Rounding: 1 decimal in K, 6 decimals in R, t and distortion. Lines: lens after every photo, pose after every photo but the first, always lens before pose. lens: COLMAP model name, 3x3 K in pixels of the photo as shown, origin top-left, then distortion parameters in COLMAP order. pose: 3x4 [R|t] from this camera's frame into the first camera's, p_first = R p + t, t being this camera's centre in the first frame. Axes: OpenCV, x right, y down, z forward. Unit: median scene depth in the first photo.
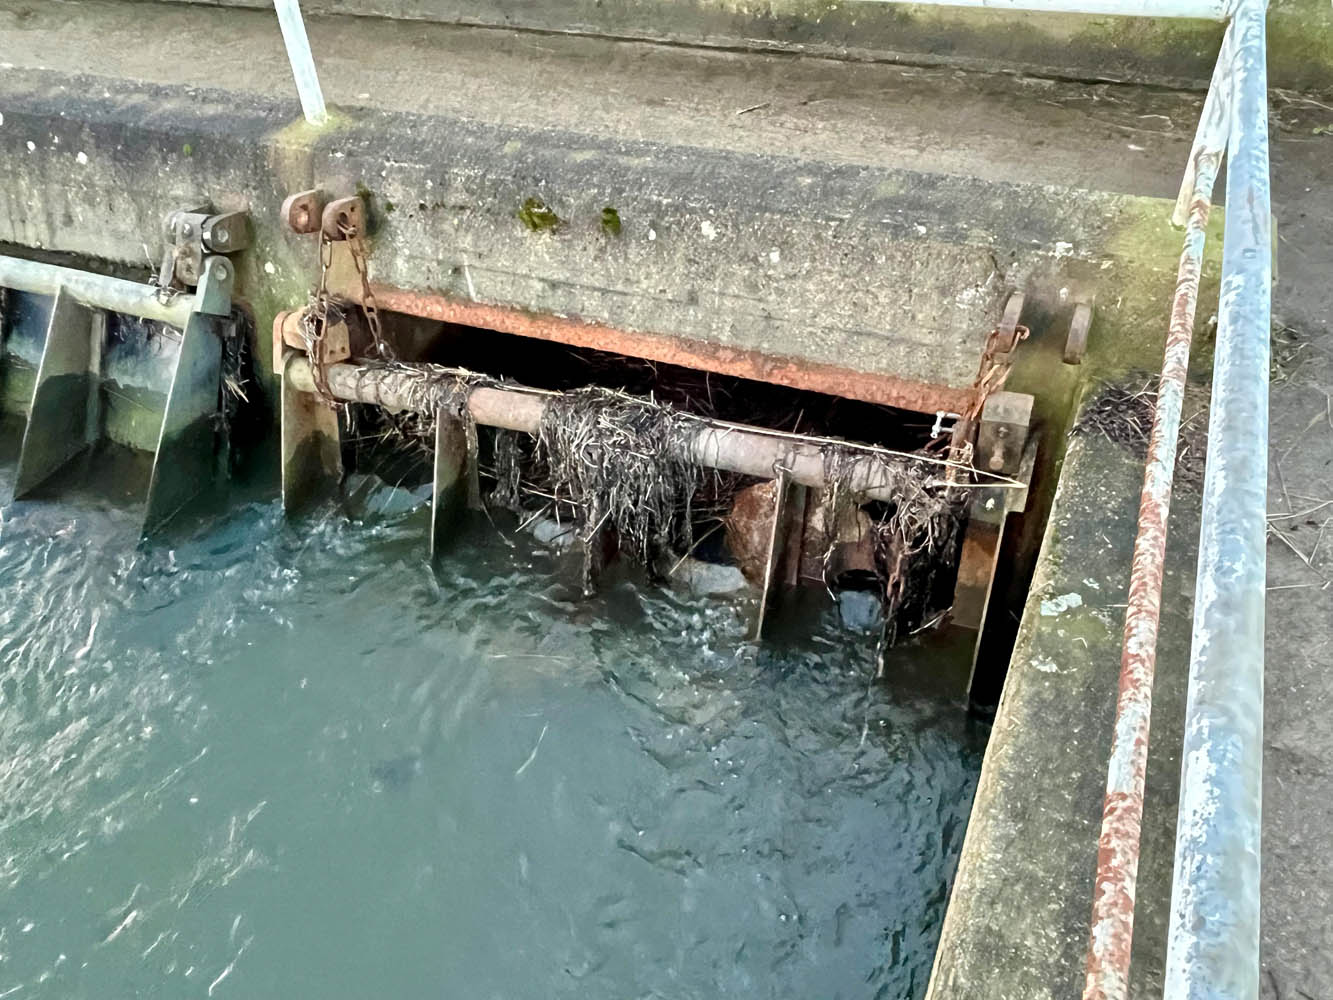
lens RADIAL K [[1010.7, 0, 688.0], [0, 1010.7, 500.9], [0, 0, 1]] dist [-0.004935, 0.000698]
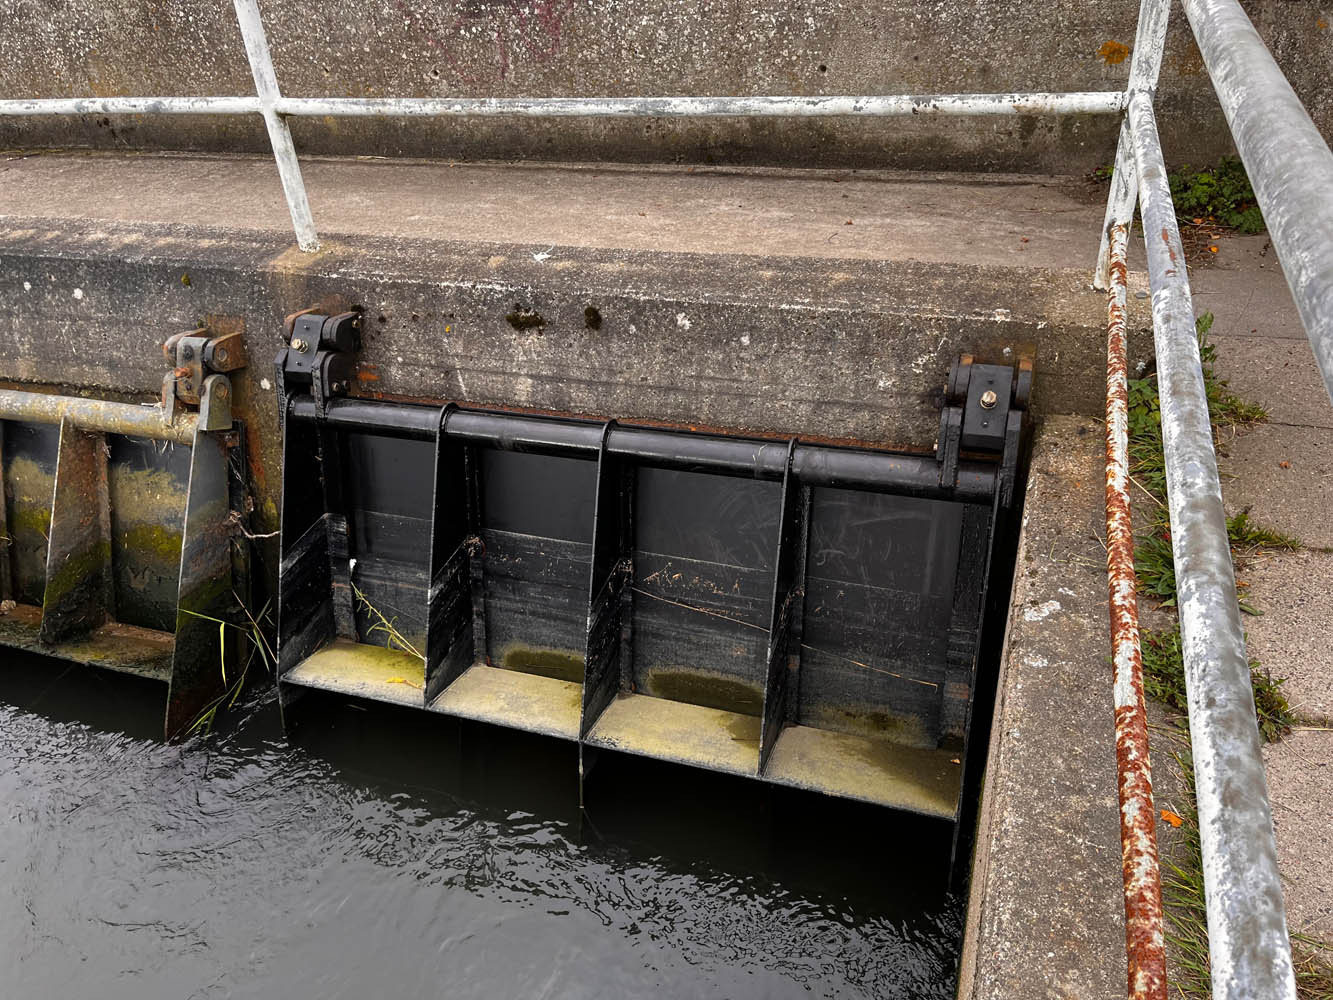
lens RADIAL K [[1034.2, 0, 666.5], [0, 1034.2, 500.0], [0, 0, 1]] dist [0.030800, -0.004969]
pose [[0.996531, -0.064686, 0.052364, -0.081182], [0.071012, 0.989008, -0.129697, 0.083588], [-0.043399, 0.132965, 0.990170, -0.114377]]
